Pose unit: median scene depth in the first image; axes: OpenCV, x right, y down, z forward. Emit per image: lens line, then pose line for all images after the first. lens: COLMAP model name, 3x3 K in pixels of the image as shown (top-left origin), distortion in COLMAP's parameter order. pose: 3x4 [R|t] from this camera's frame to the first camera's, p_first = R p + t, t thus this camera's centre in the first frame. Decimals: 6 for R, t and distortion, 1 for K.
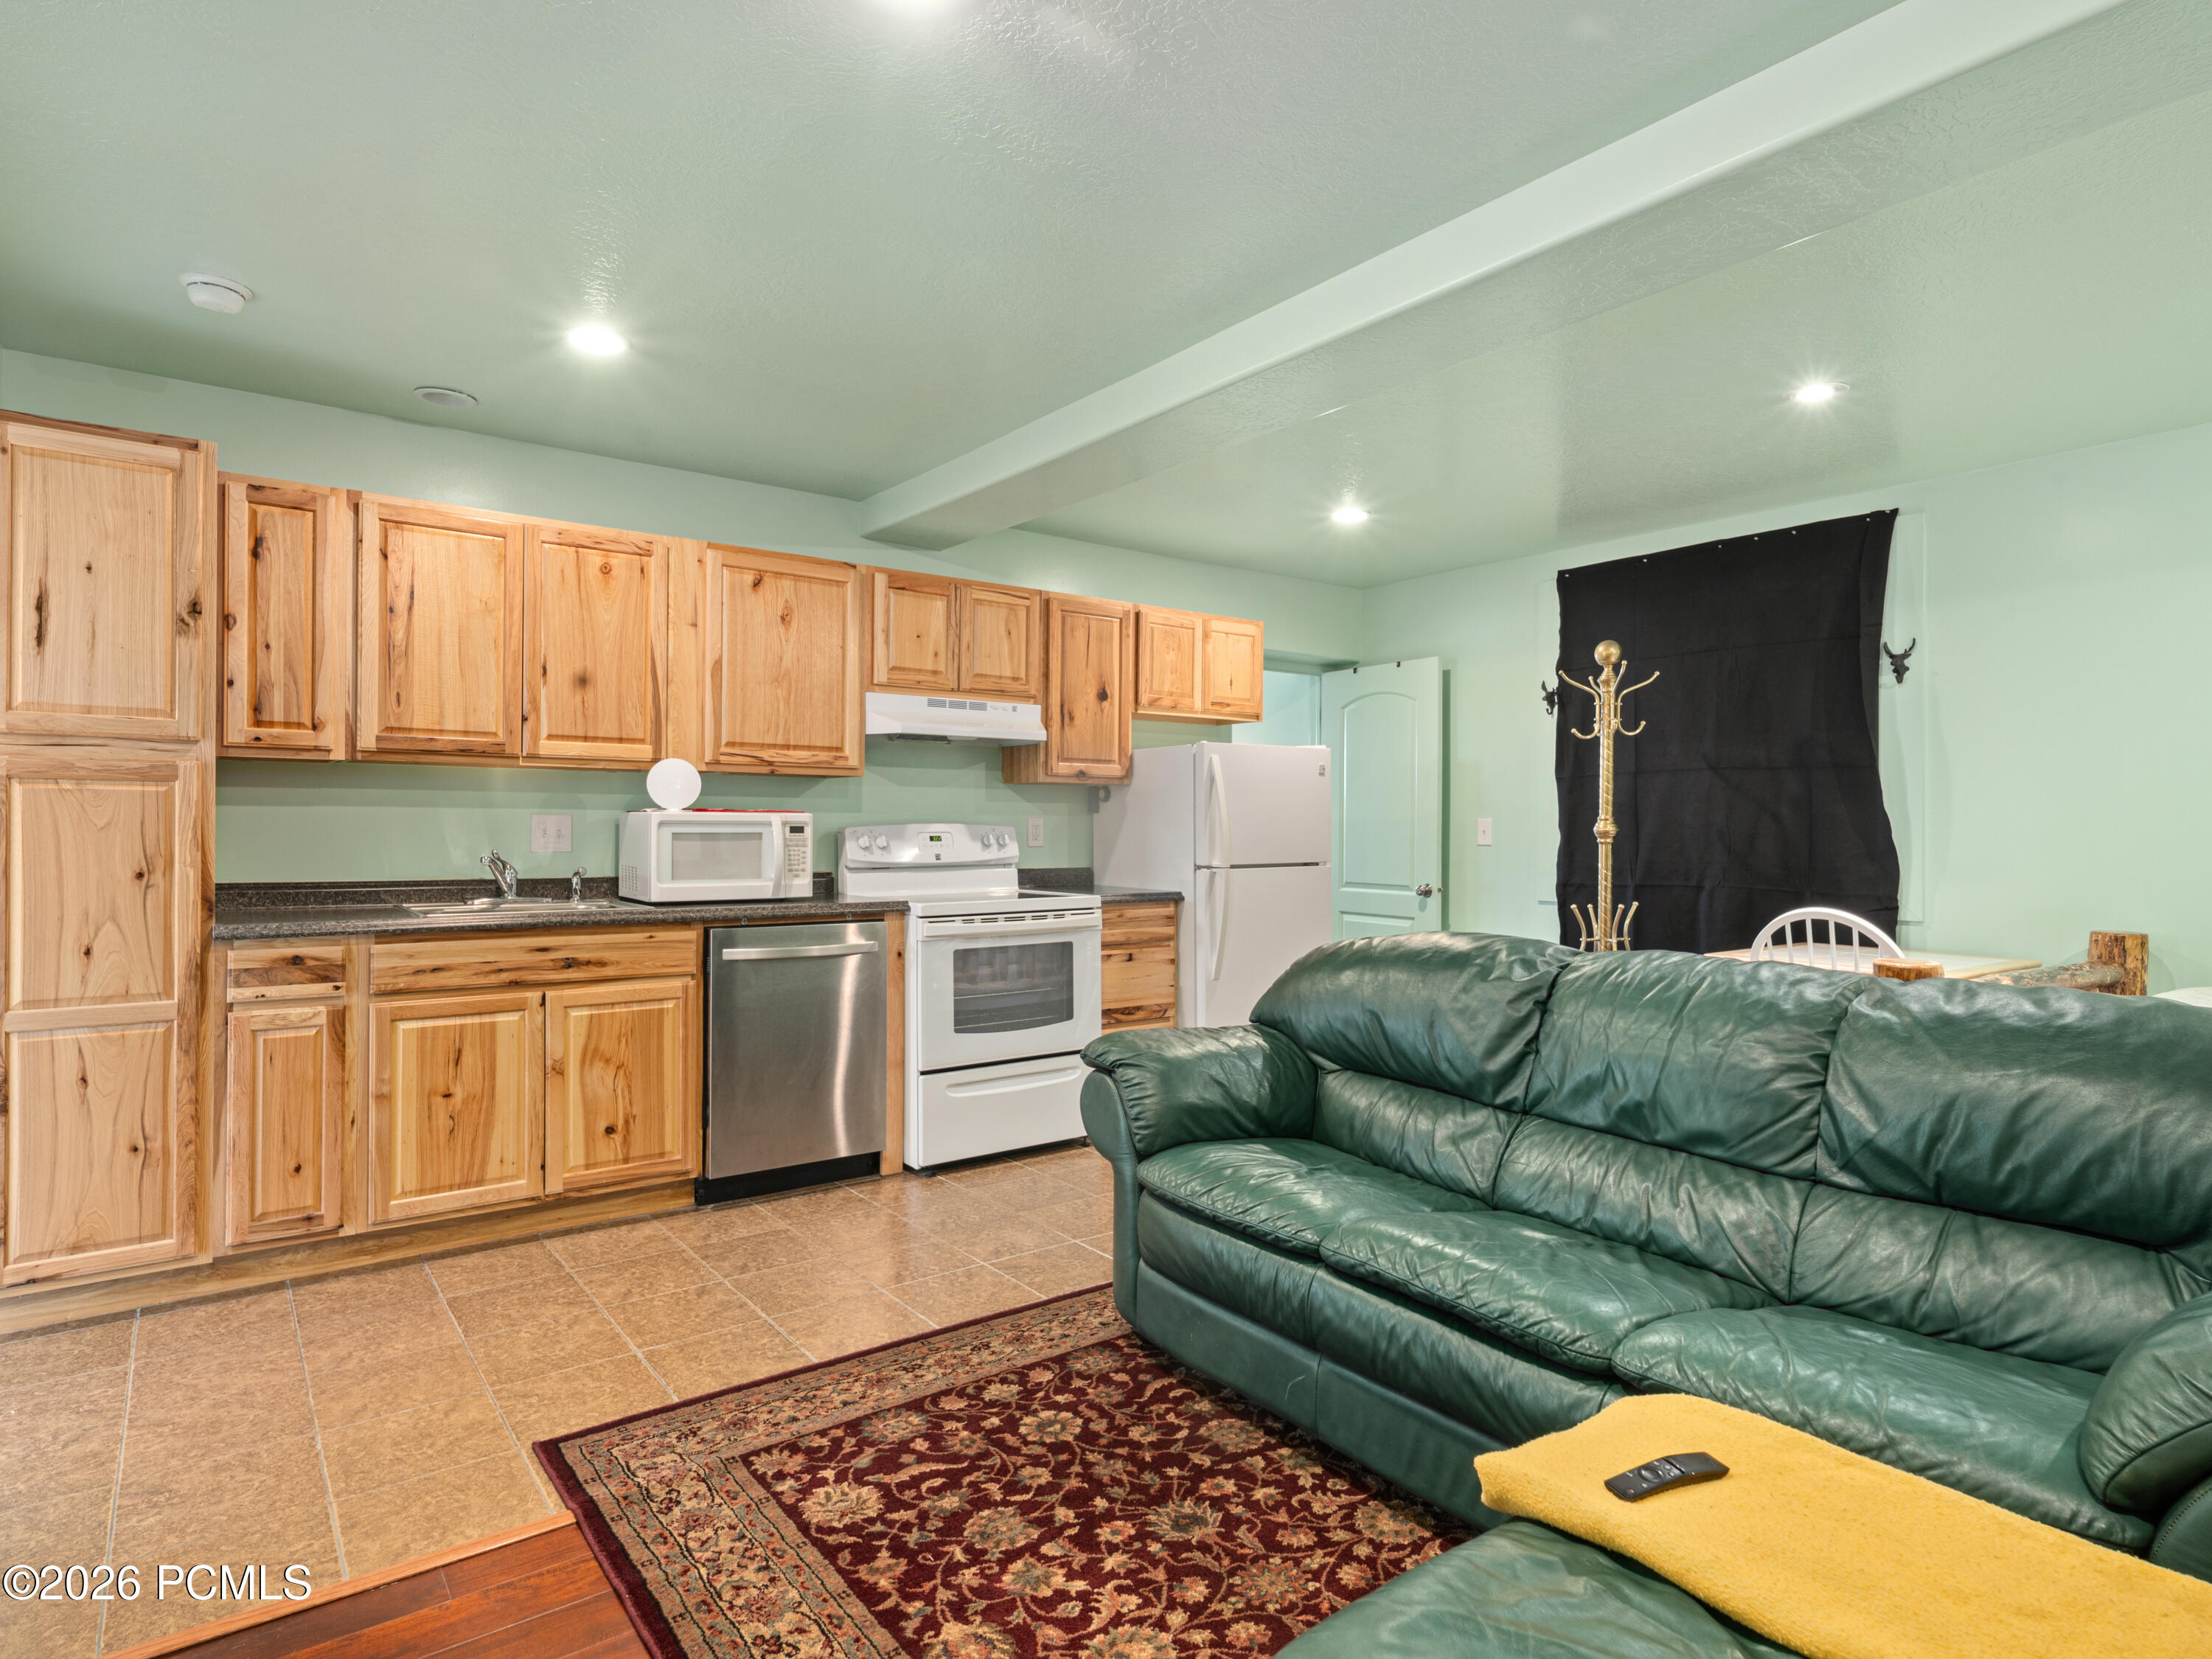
lens RADIAL K [[1305.8, 0, 1106.0], [0, 1305.8, 829.5], [0, 0, 1]] dist [-0.001890, 0.000893]
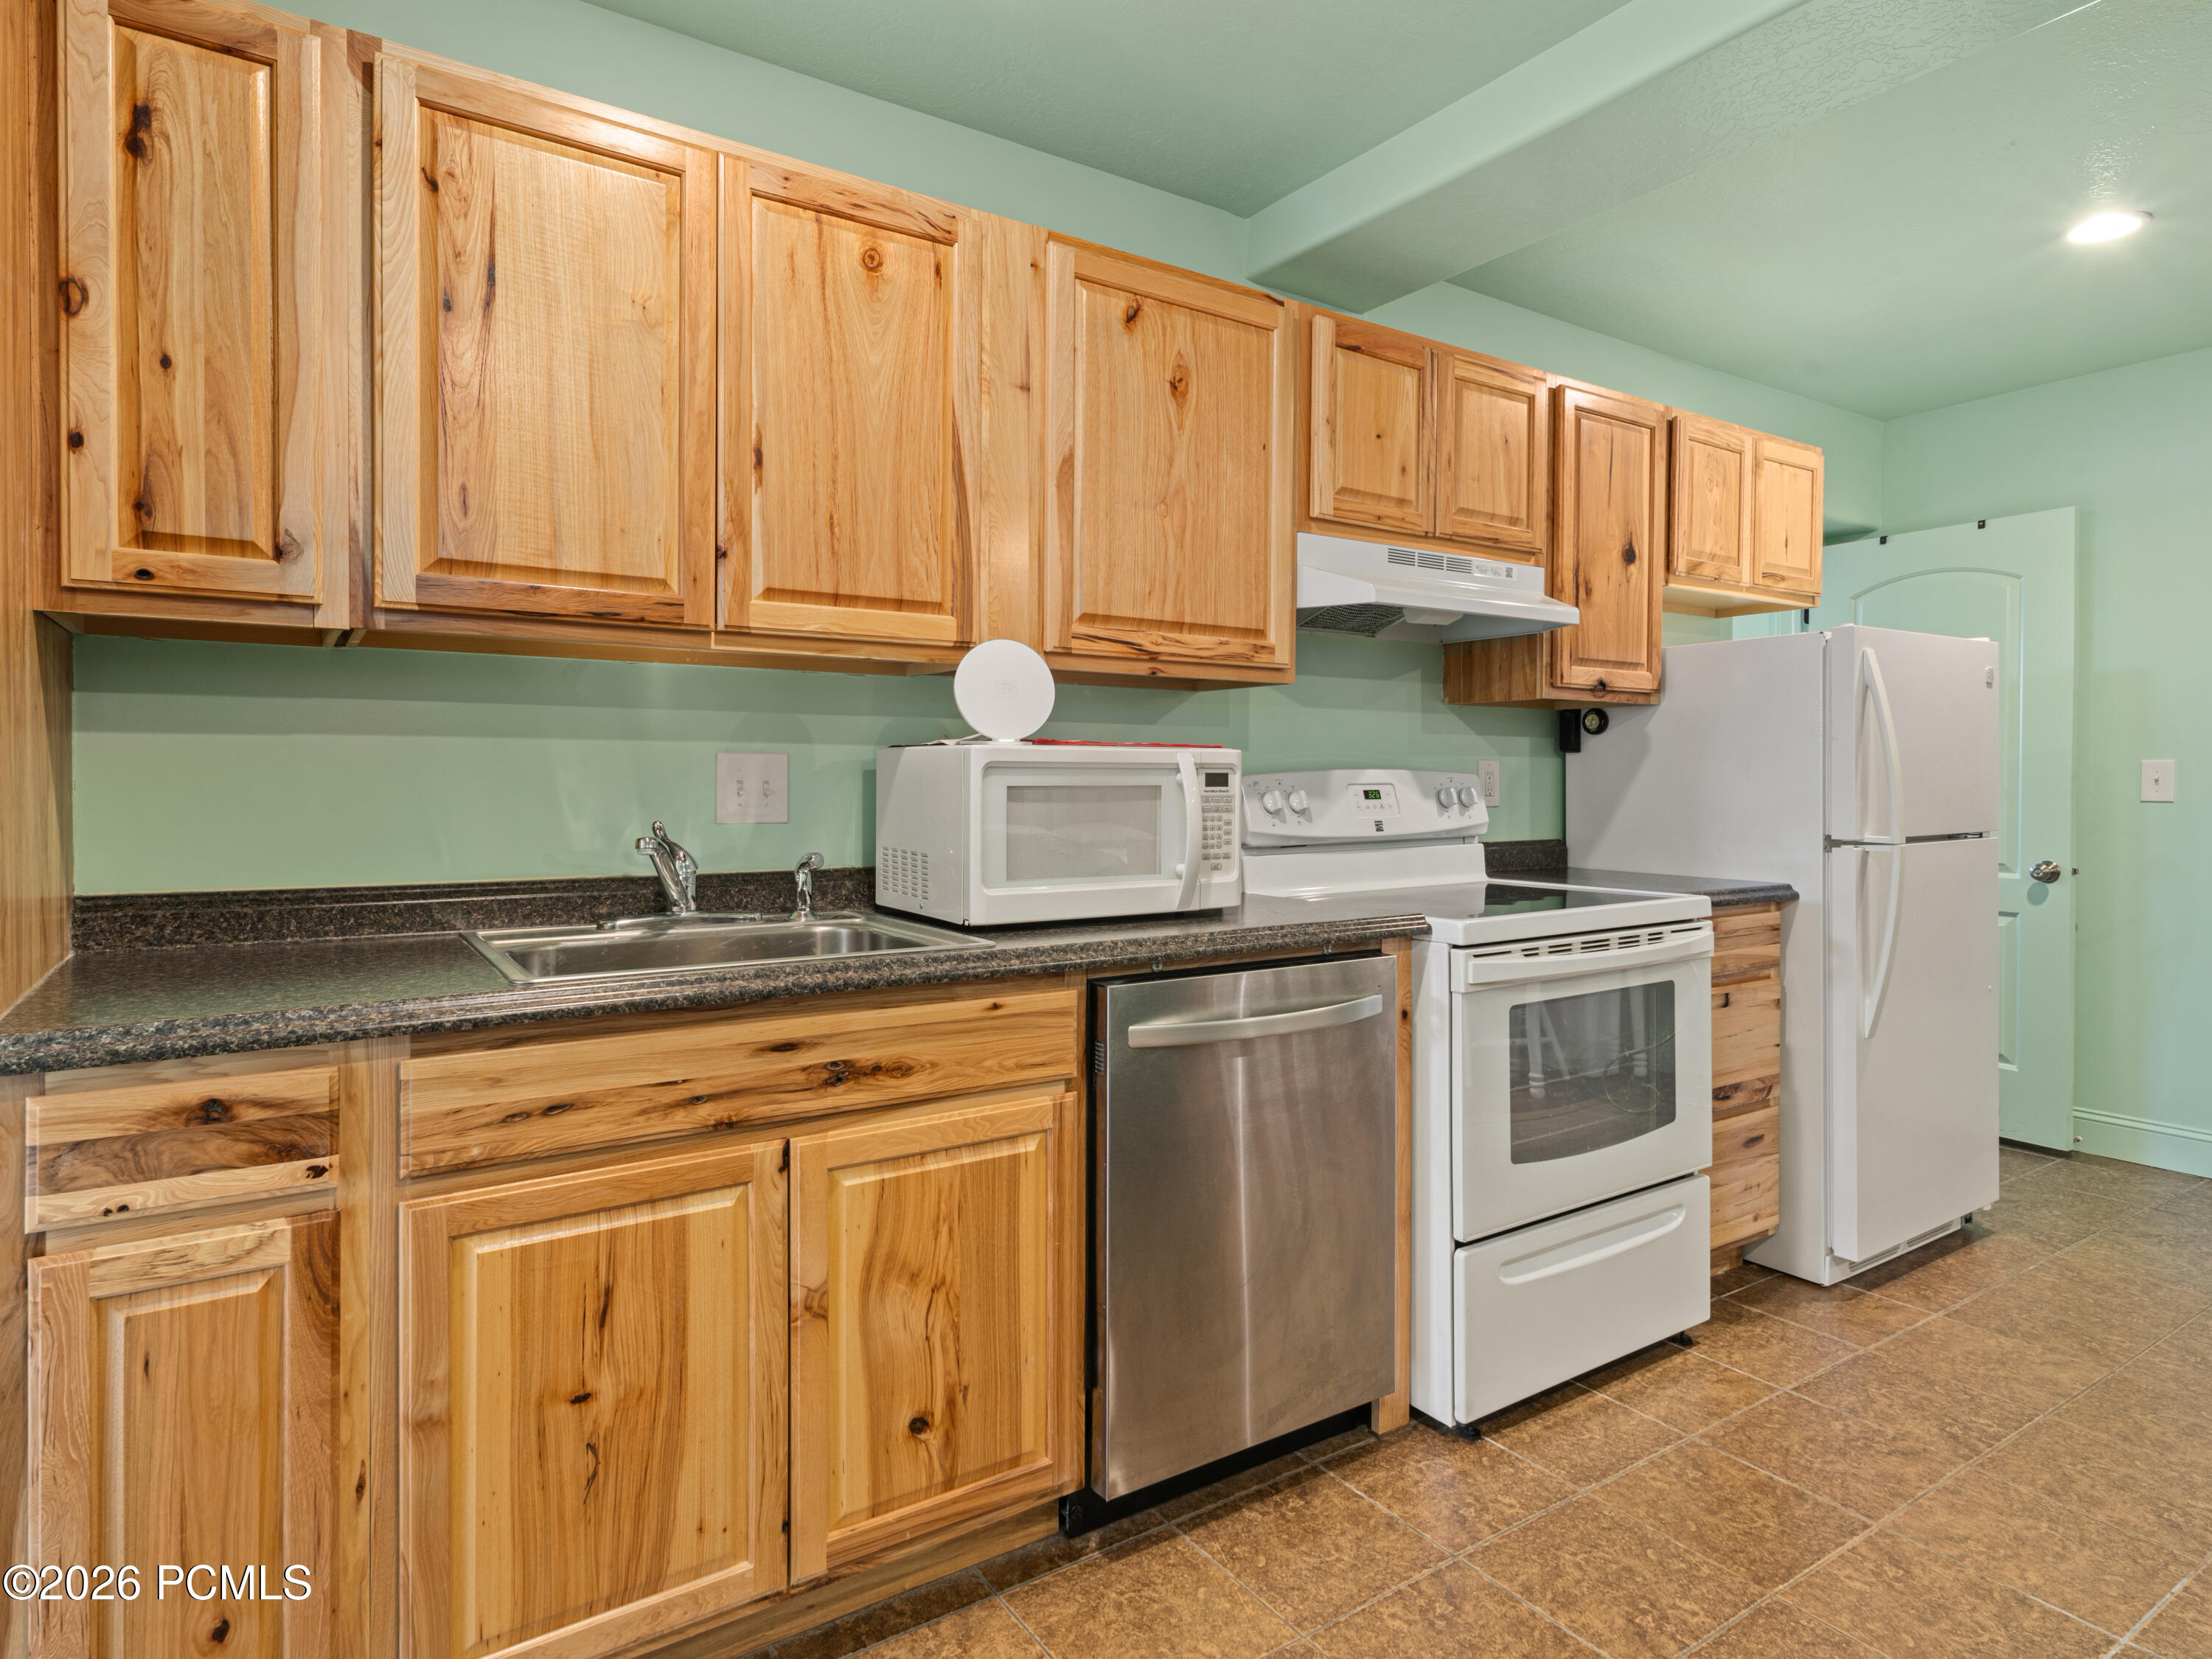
lens RADIAL K [[1245.6, 0, 1110.1], [0, 1245.6, 792.5], [0, 0, 1]] dist [0.003183, -0.001289]
pose [[0.999660, -0.001708, -0.026016, -0.289549], [0.001976, 0.999945, 0.010276, -0.000033], [0.025997, -0.010324, 0.999609, 0.539967]]
